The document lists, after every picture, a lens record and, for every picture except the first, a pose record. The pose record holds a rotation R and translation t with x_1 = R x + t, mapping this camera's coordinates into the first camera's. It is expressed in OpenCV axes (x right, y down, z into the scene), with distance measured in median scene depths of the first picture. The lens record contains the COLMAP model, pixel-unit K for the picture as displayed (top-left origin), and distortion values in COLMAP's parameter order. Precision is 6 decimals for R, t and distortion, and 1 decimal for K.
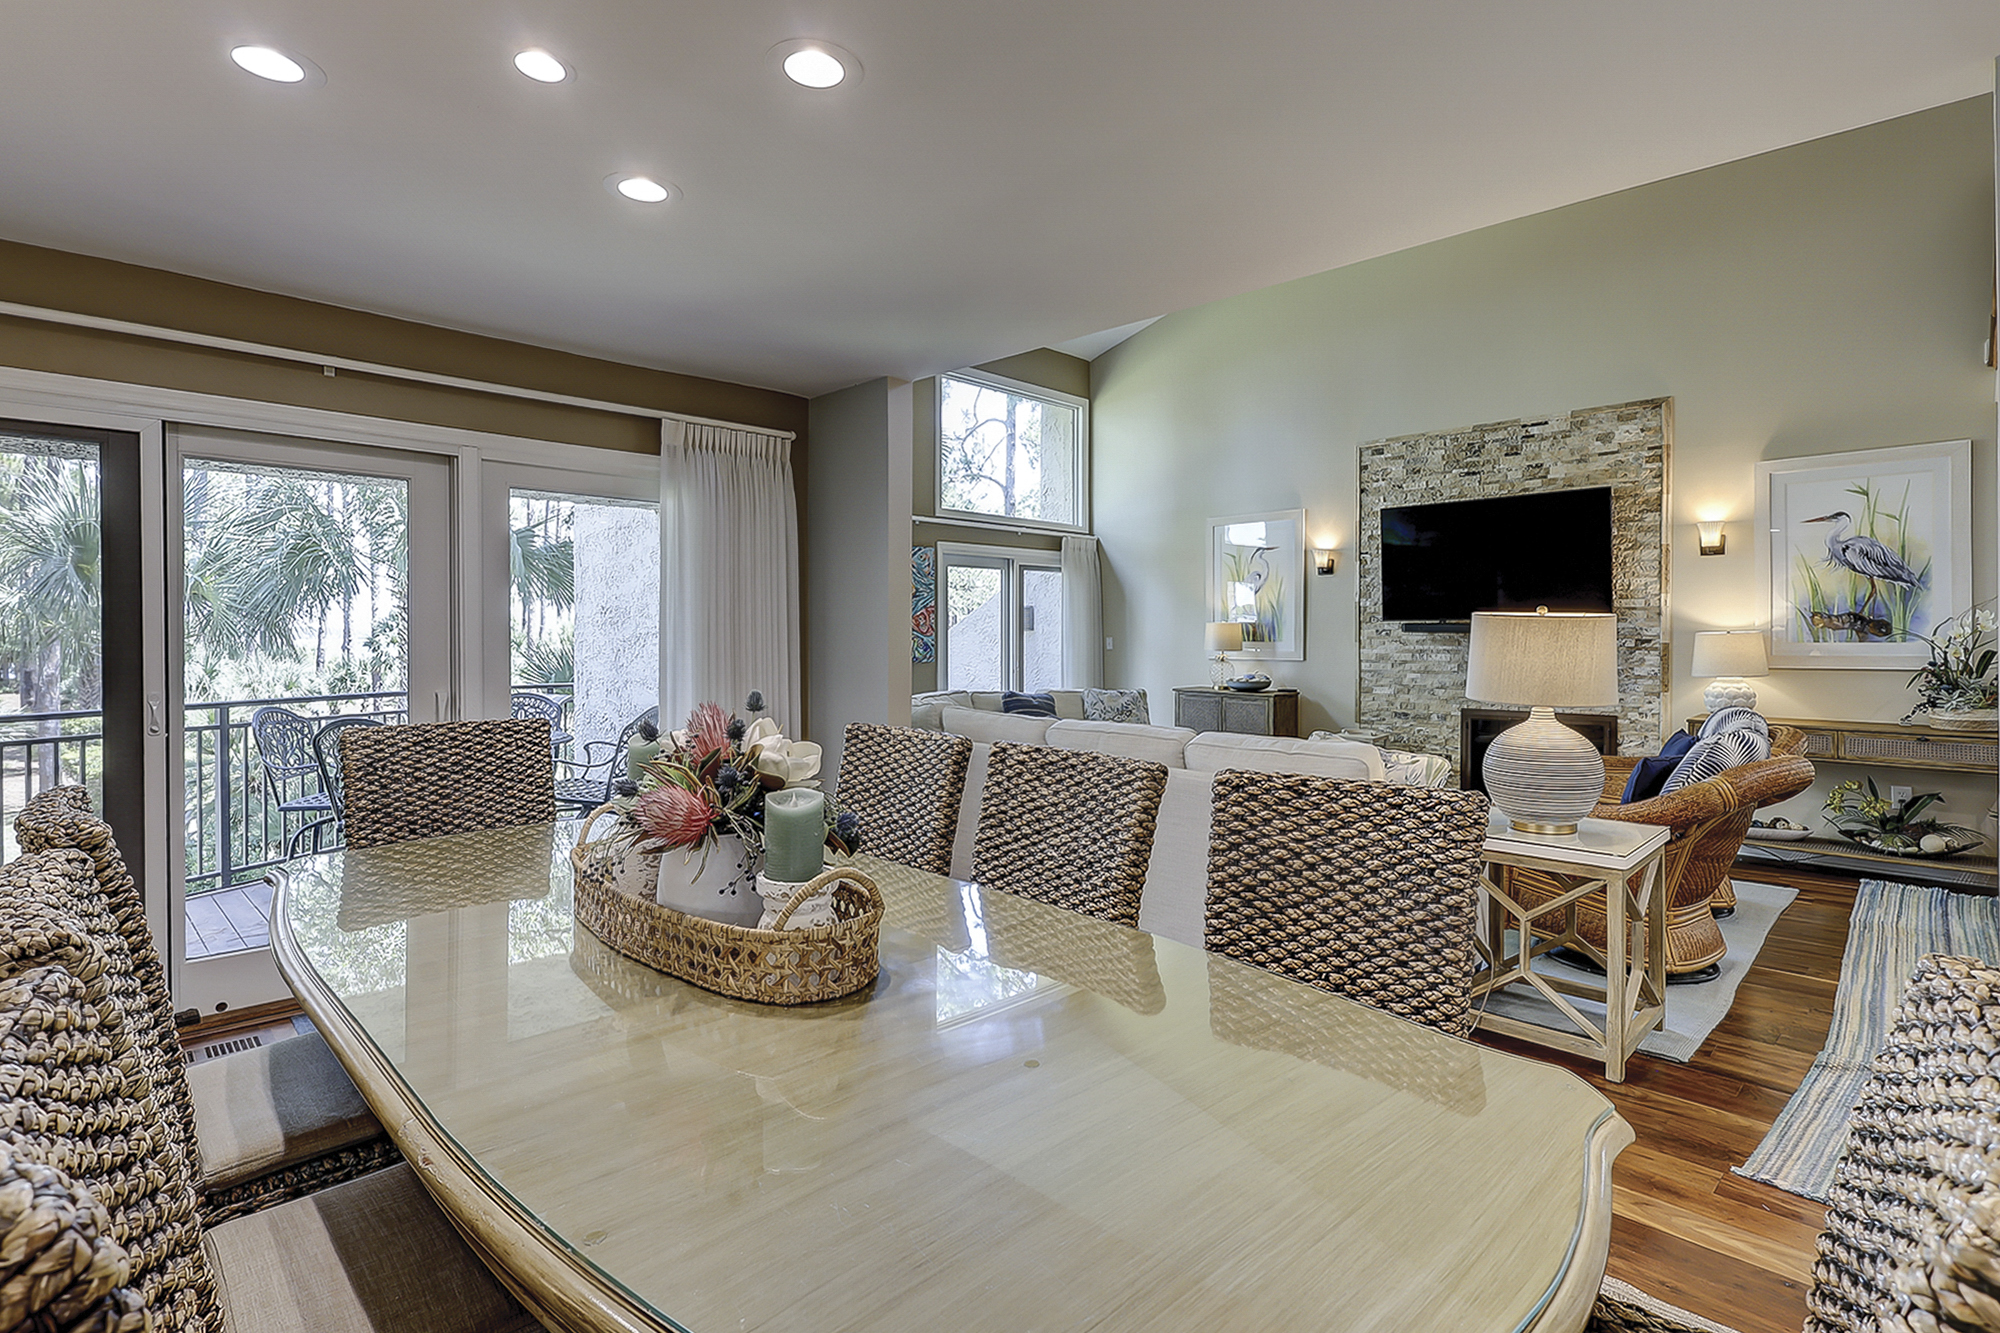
lens RADIAL K [[975.5, 0, 987.5], [0, 975.5, 642.9], [0, 0, 1]] dist [-0.002647, 0.000170]
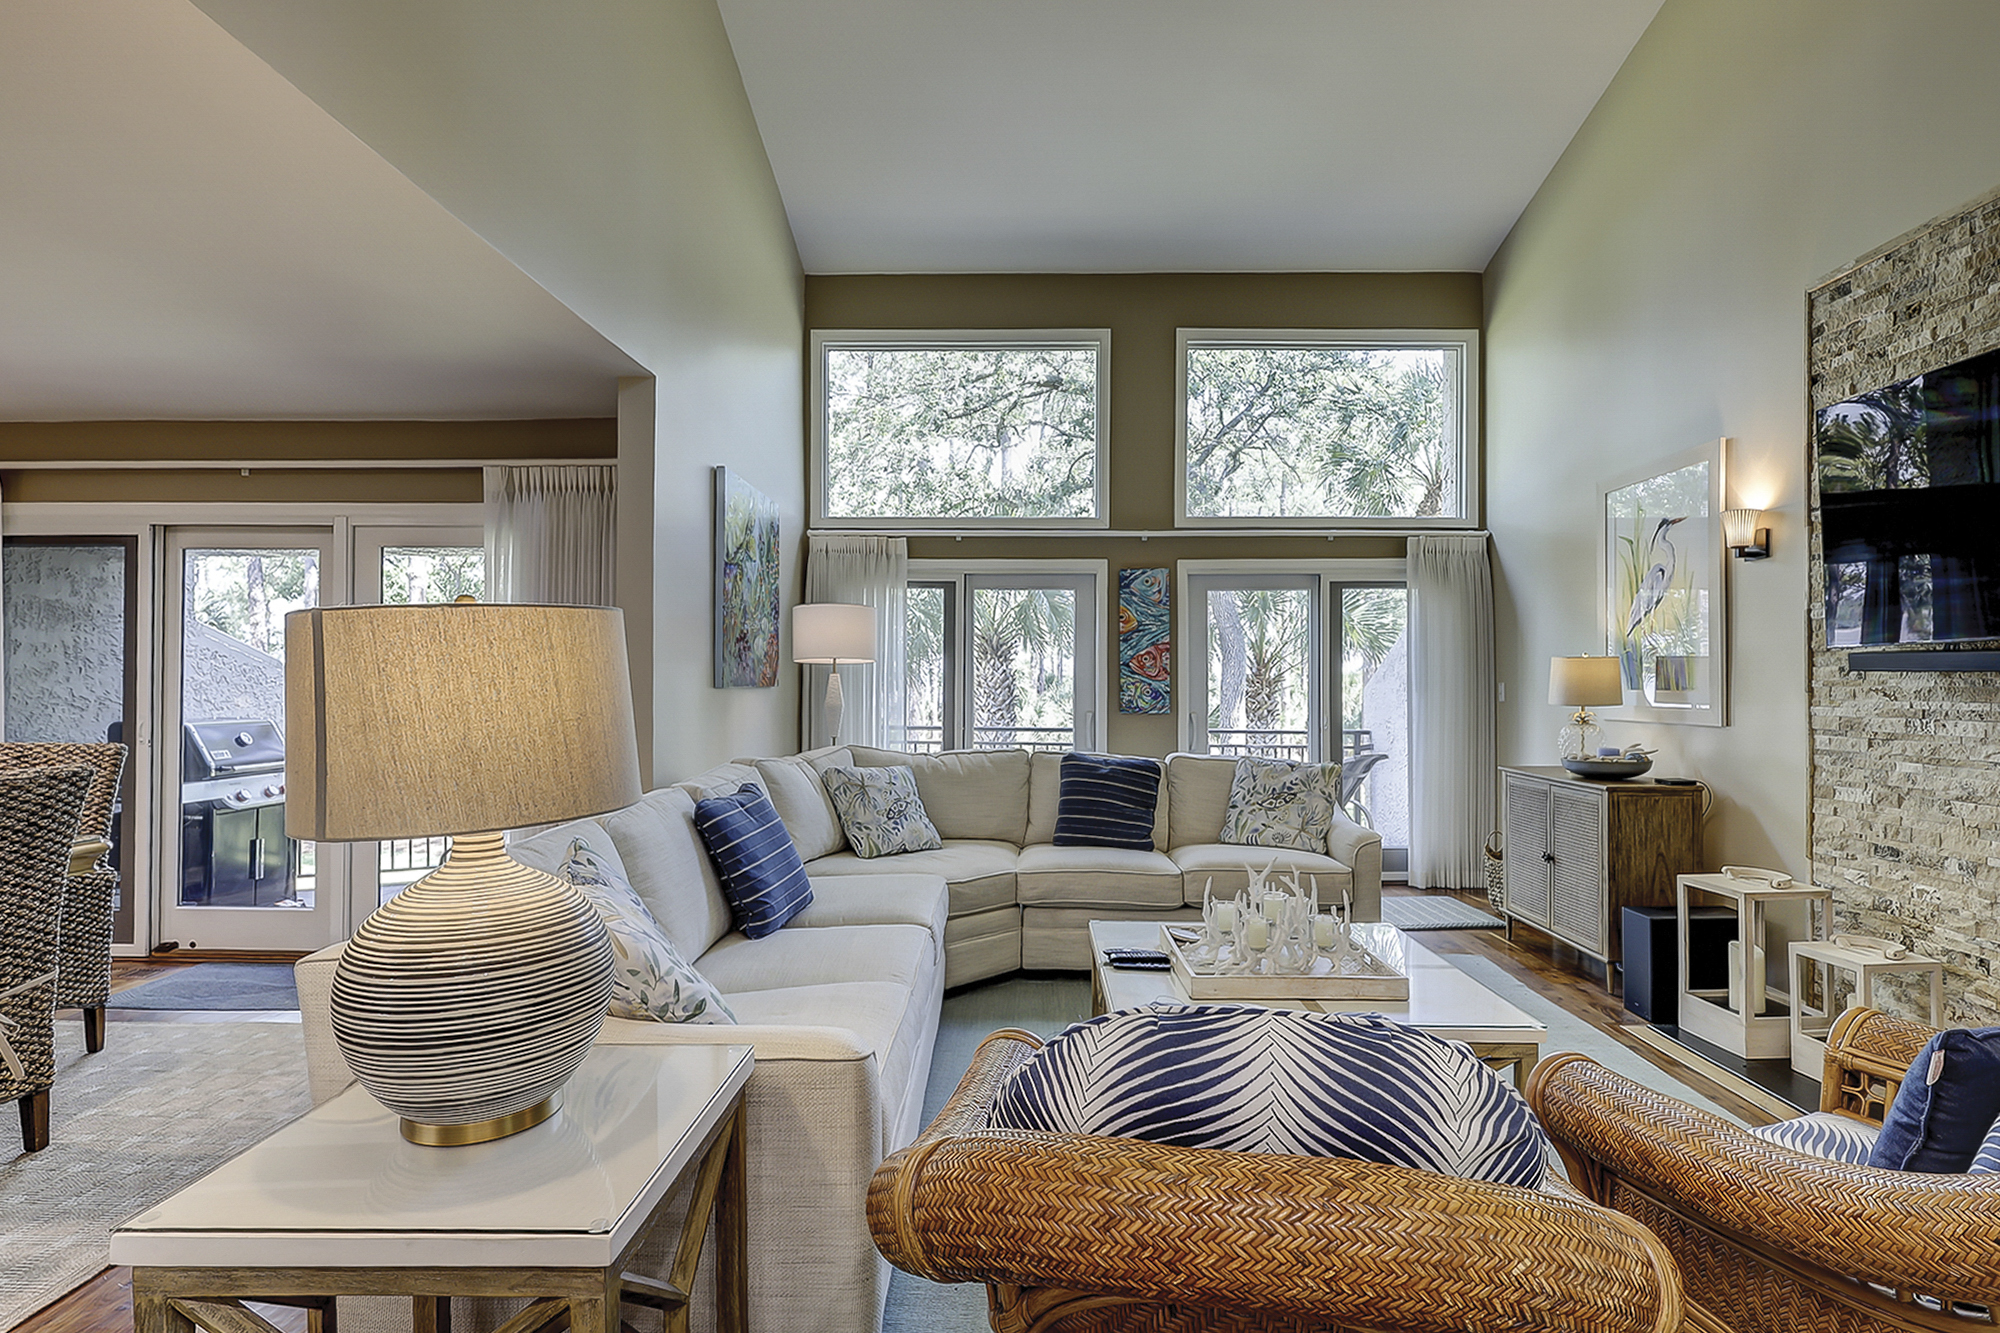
lens RADIAL K [[975.5, 0, 1007.2], [0, 975.5, 681.8], [0, 0, 1]] dist [-0.002647, 0.000170]
pose [[0.704476, 0.001584, -0.709726, 0.537468], [-0.007823, 0.999954, -0.005533, -0.000201], [0.709685, 0.009450, 0.704456, 0.454229]]
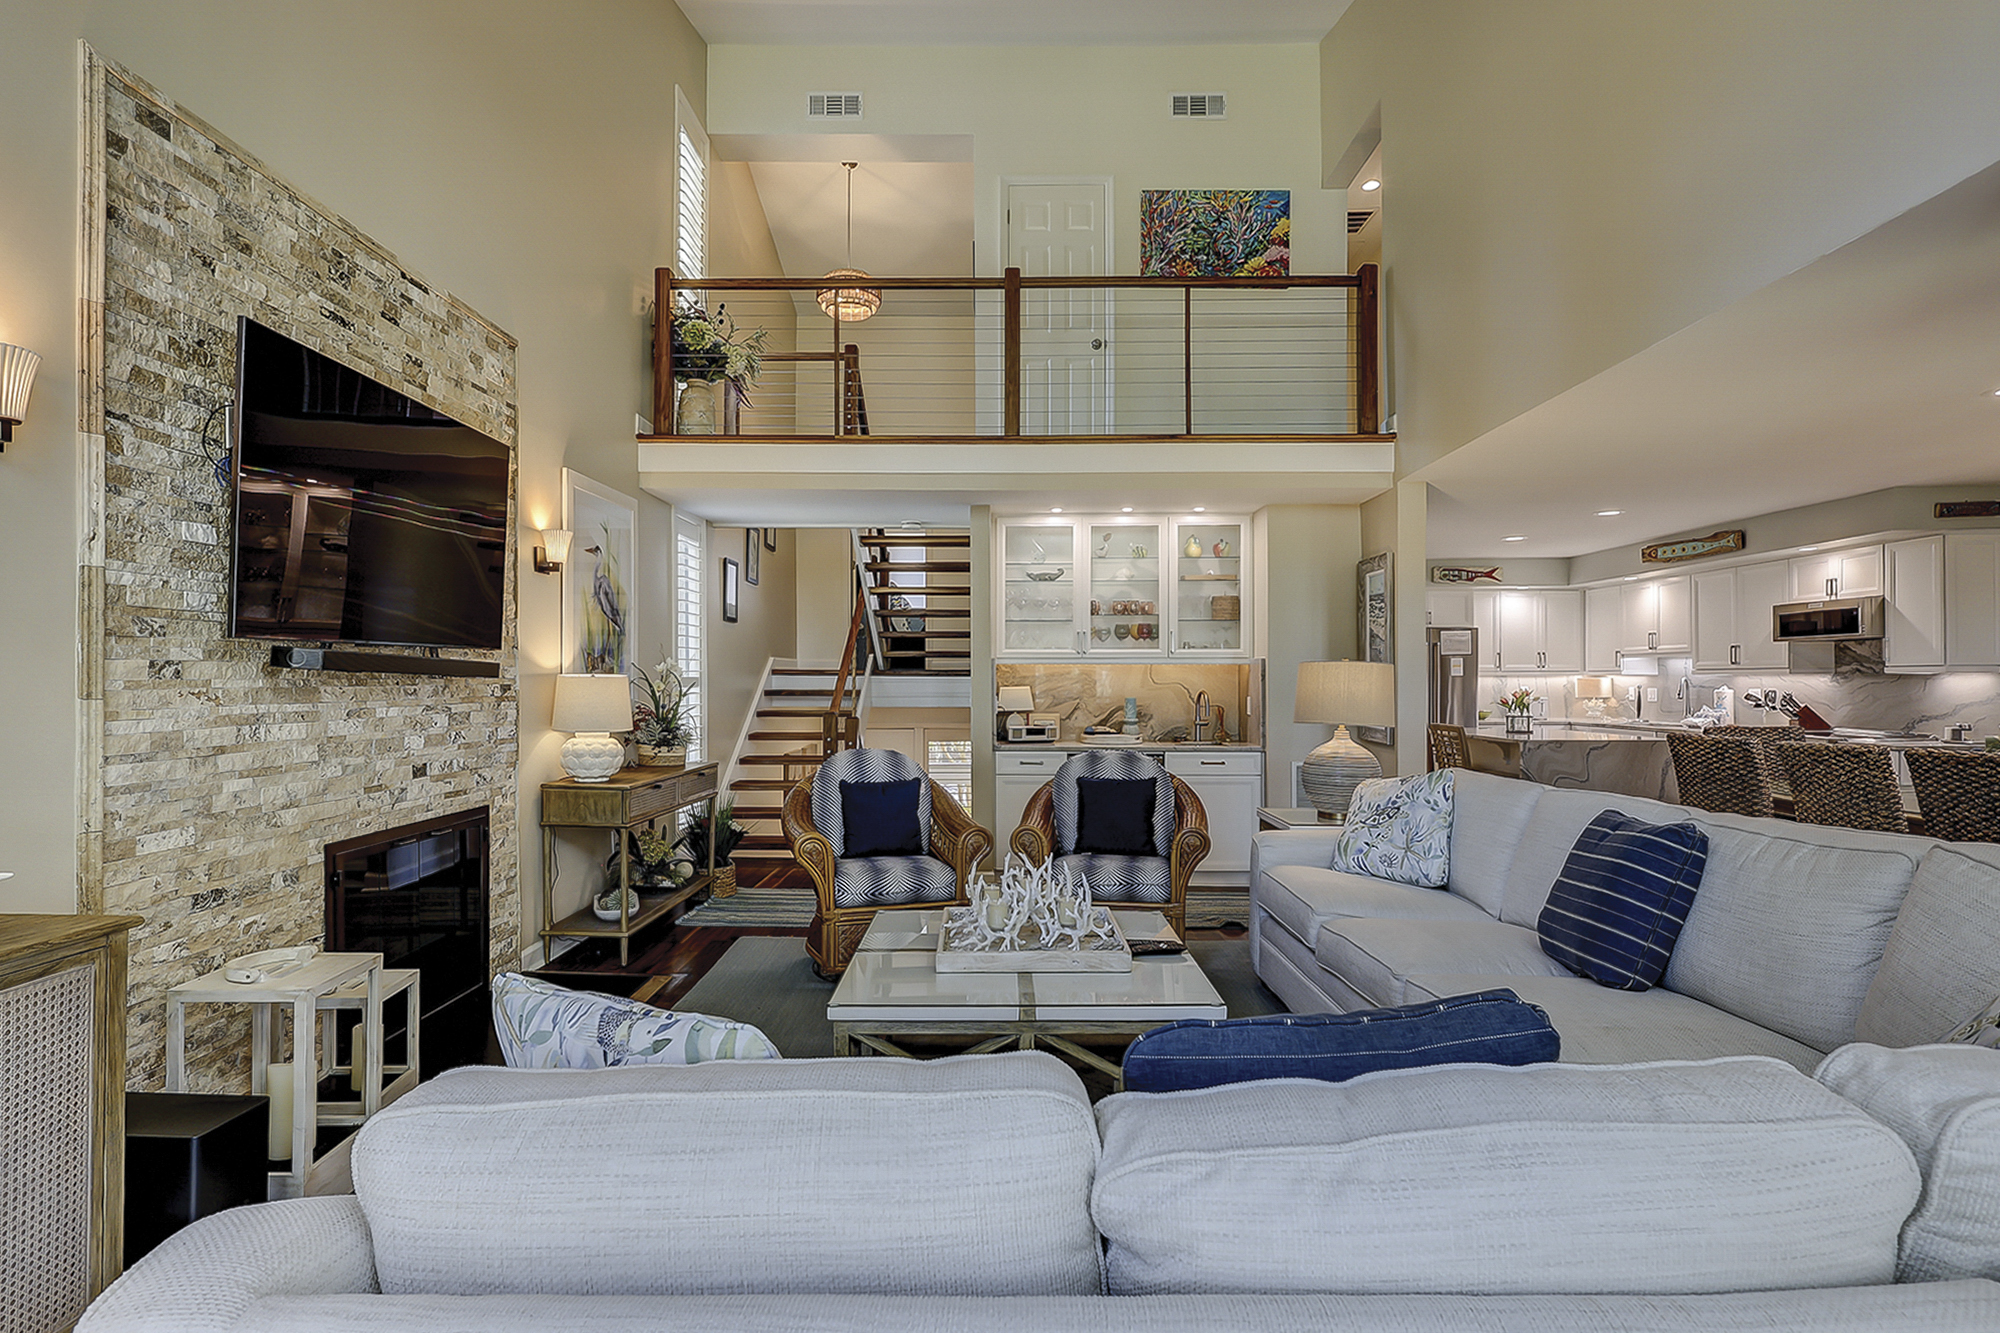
lens RADIAL K [[975.5, 0, 945.1], [0, 975.5, 674.3], [0, 0, 1]] dist [-0.002647, 0.000170]
pose [[-0.677990, 0.006760, 0.735040, -0.026996], [0.008376, 0.999964, -0.001470, -0.007120], [-0.735024, 0.005160, -0.678022, 1.225107]]
